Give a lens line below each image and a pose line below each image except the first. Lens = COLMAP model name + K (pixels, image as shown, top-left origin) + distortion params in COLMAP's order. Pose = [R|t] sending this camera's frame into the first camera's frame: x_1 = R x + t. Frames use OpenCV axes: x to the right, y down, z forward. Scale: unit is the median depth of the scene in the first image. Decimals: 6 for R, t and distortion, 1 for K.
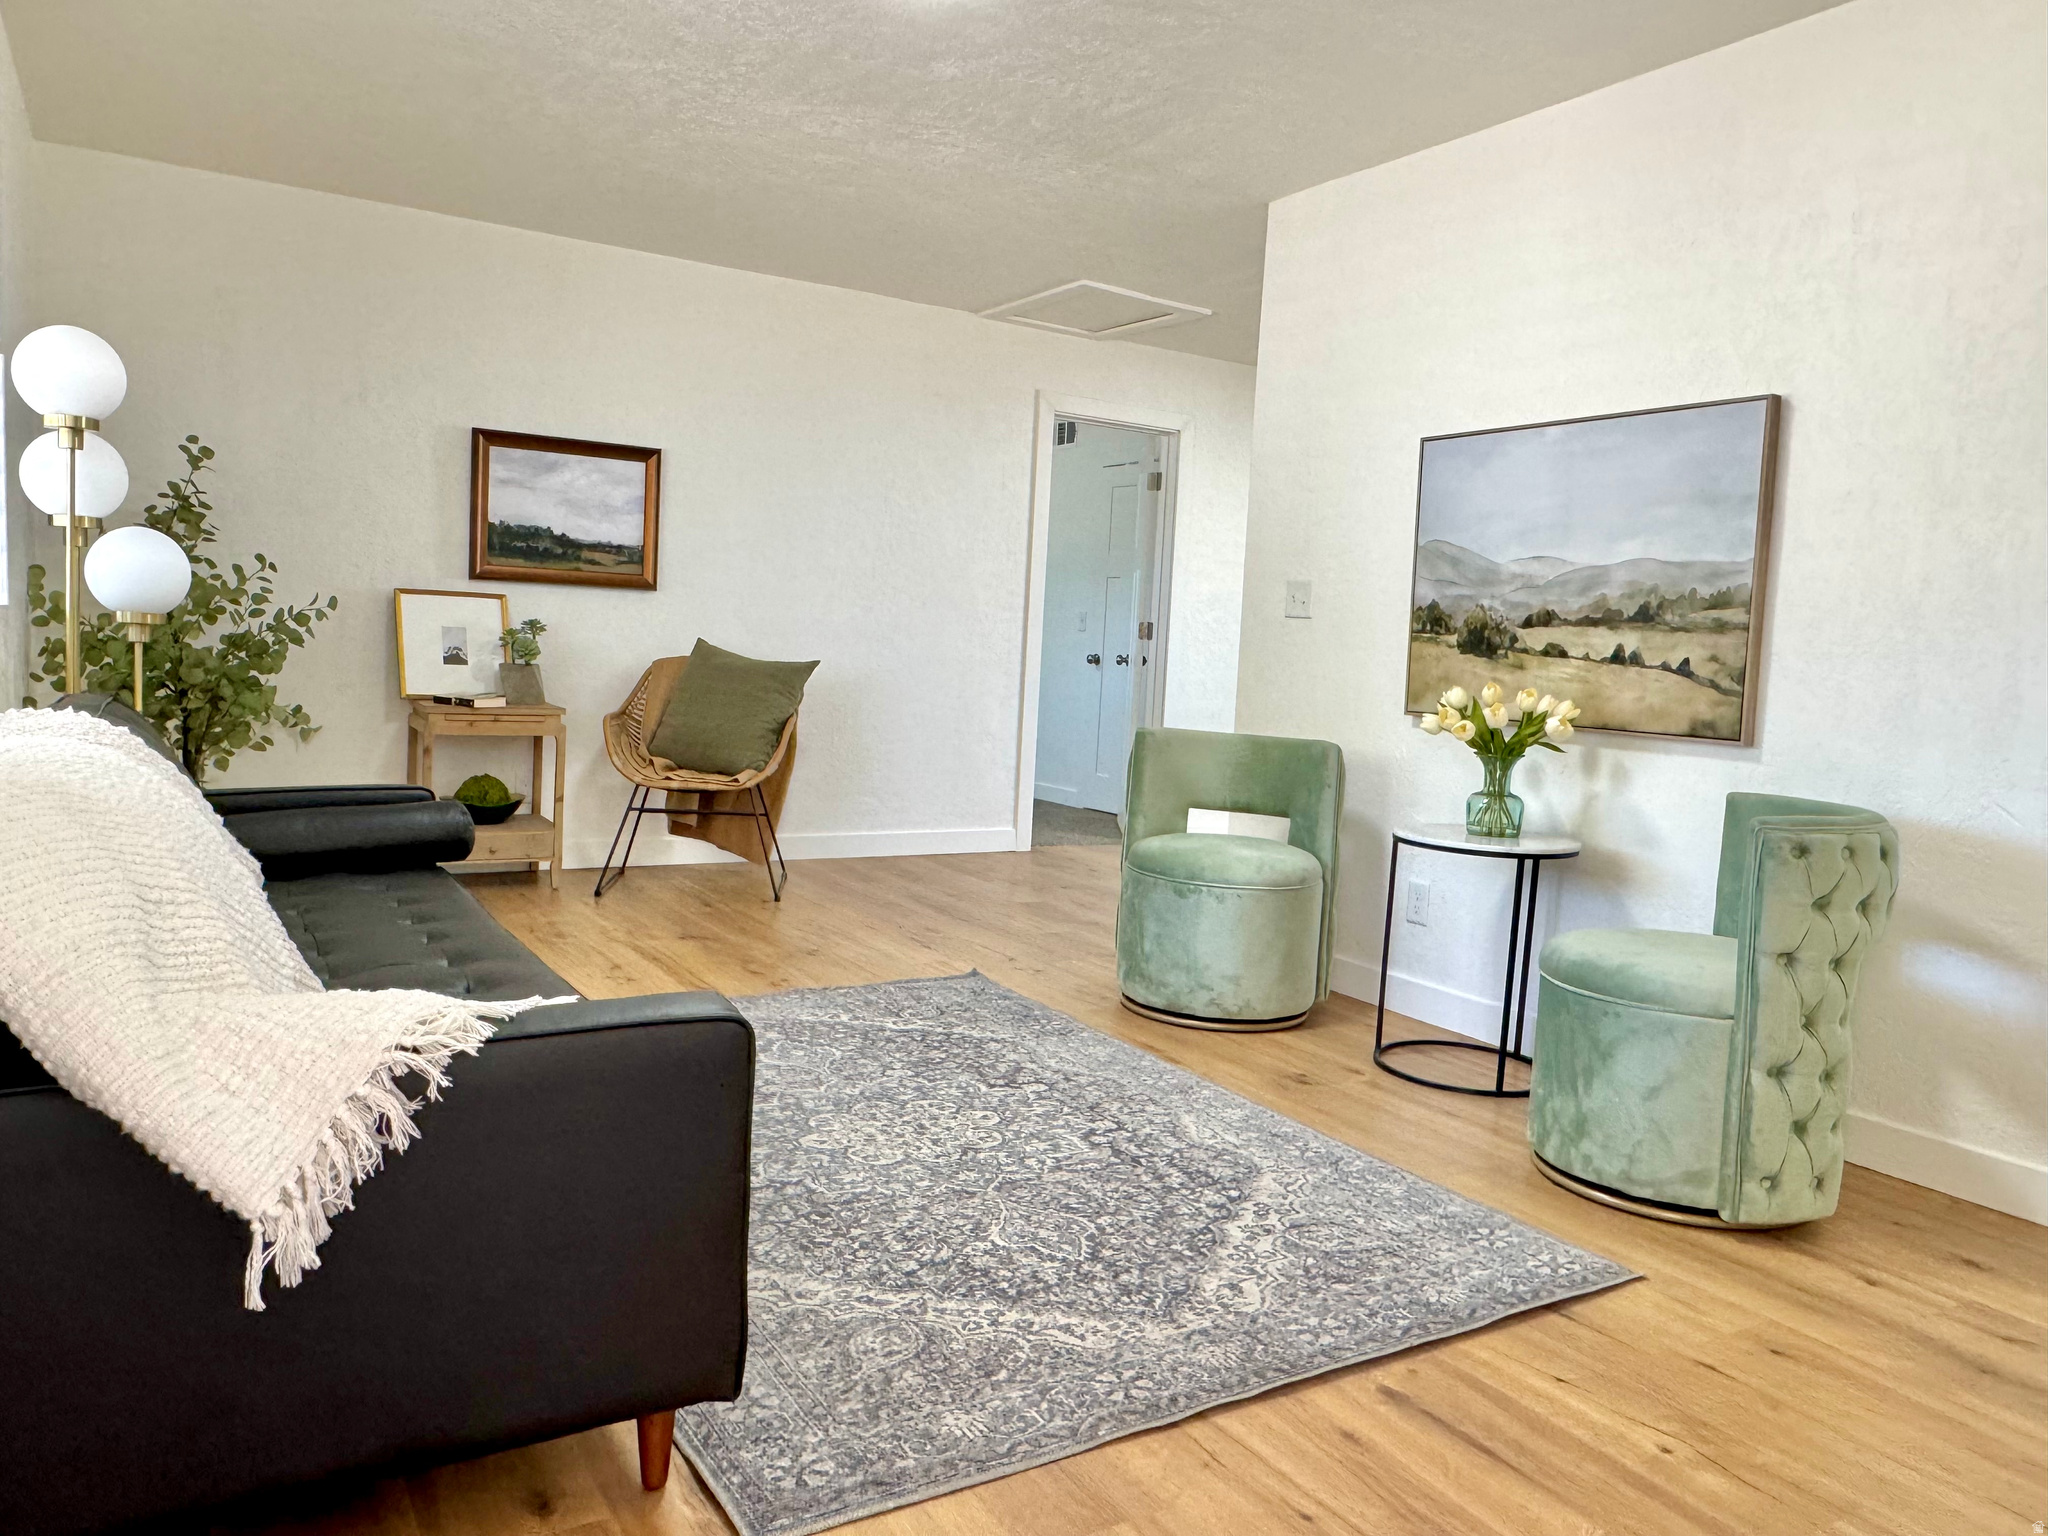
lens RADIAL K [[1439.2, 0, 1009.6], [0, 1439.2, 767.4], [0, 0, 1]] dist [-0.007290, -0.002508]
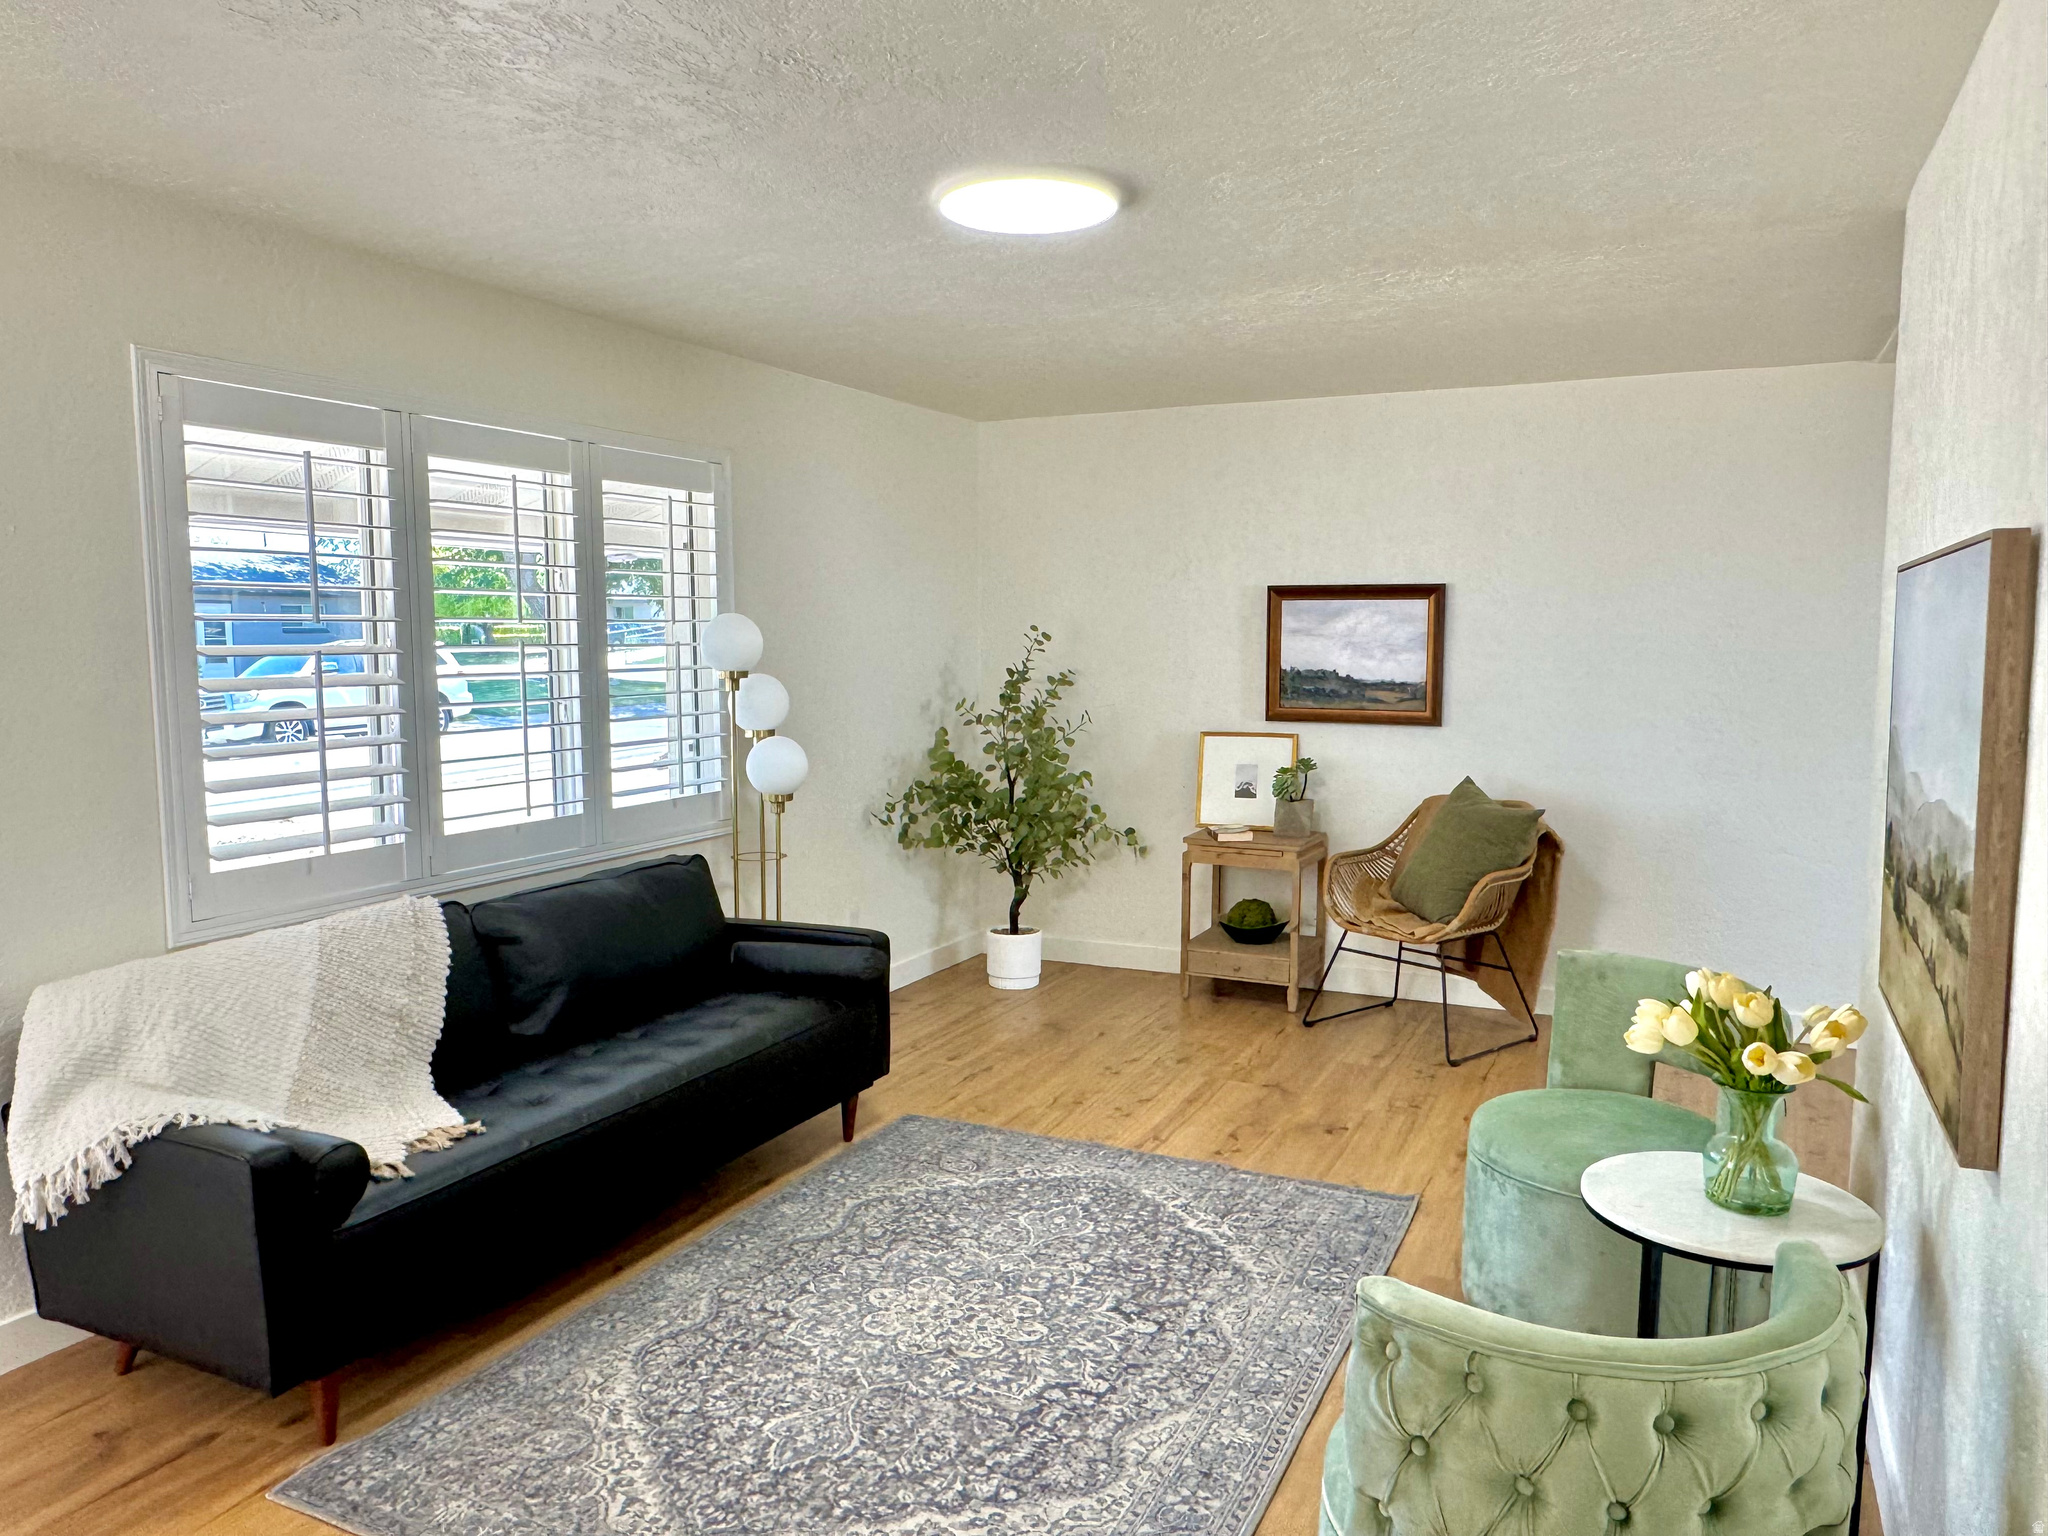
lens RADIAL K [[1439.2, 0, 1009.3], [0, 1439.2, 768.8], [0, 0, 1]] dist [-0.007290, -0.002508]
pose [[0.538614, 0.031555, -0.841961, 0.466079], [-0.049318, 0.998766, 0.005882, -0.092147], [0.841108, 0.038356, 0.539506, 0.237205]]
